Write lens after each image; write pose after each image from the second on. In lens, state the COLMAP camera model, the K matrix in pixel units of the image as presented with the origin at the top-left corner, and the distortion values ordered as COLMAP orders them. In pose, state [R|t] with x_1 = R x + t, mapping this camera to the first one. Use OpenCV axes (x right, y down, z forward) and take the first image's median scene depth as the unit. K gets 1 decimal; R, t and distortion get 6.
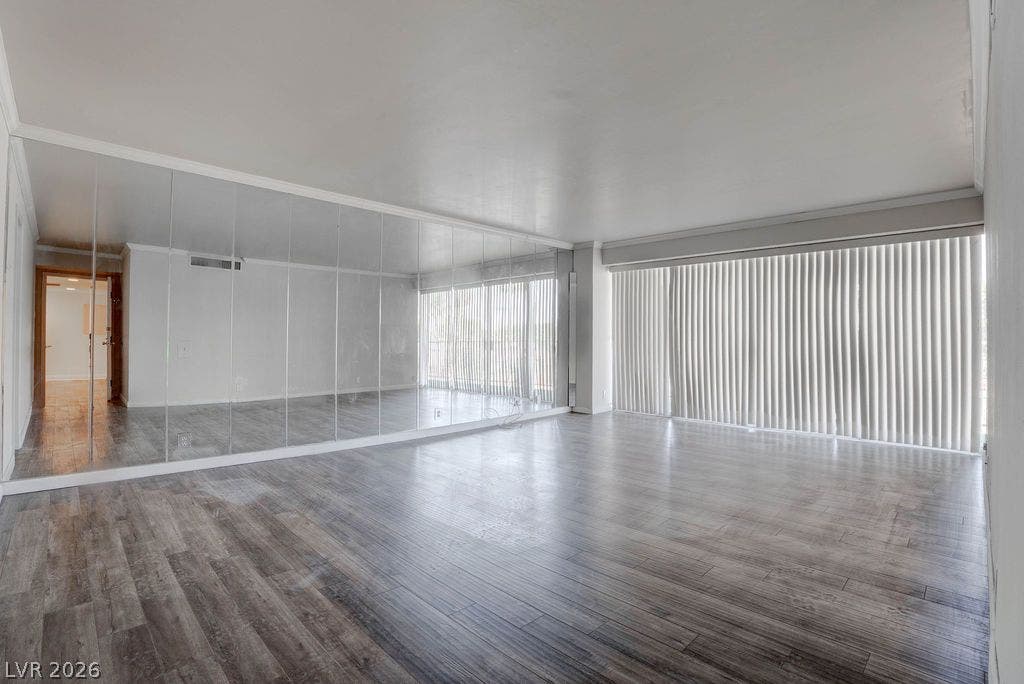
lens RADIAL K [[469.4, 0, 511.6], [0, 469.4, 341.2], [0, 0, 1]] dist [-0.015816, 0.003023]
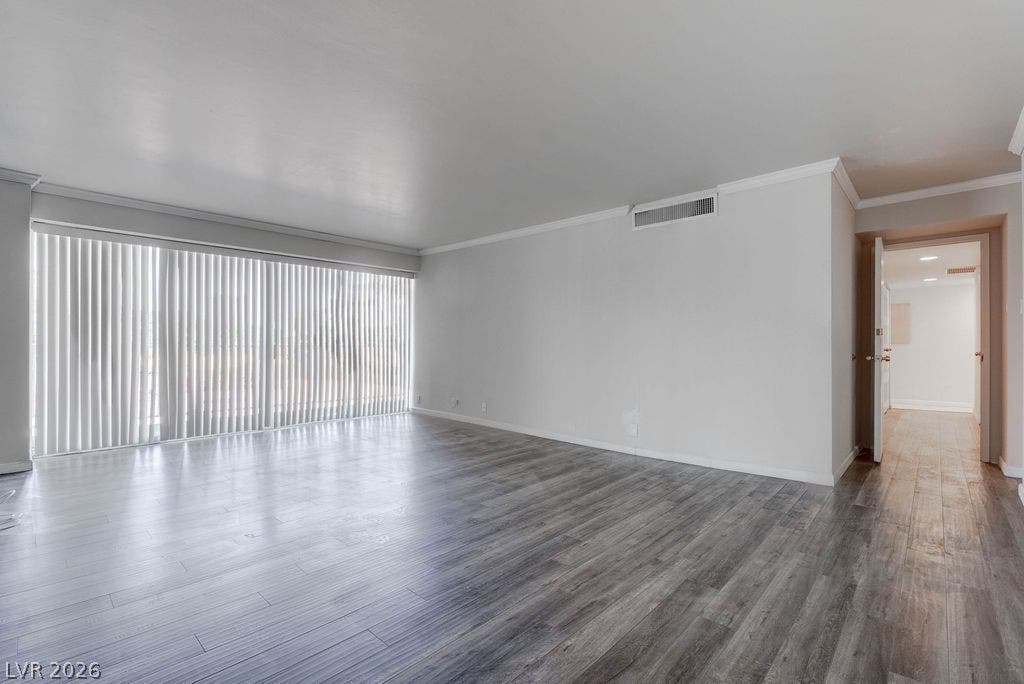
lens RADIAL K [[449.5, 0, 508.2], [0, 449.5, 344.8], [0, 0, 1]] dist [0.002325, 0.000194]
pose [[-0.034608, 0.007616, 0.999372, -1.186347], [-0.008357, 0.999934, -0.007910, 0.010325], [-0.999366, -0.008626, -0.034542, 1.288287]]
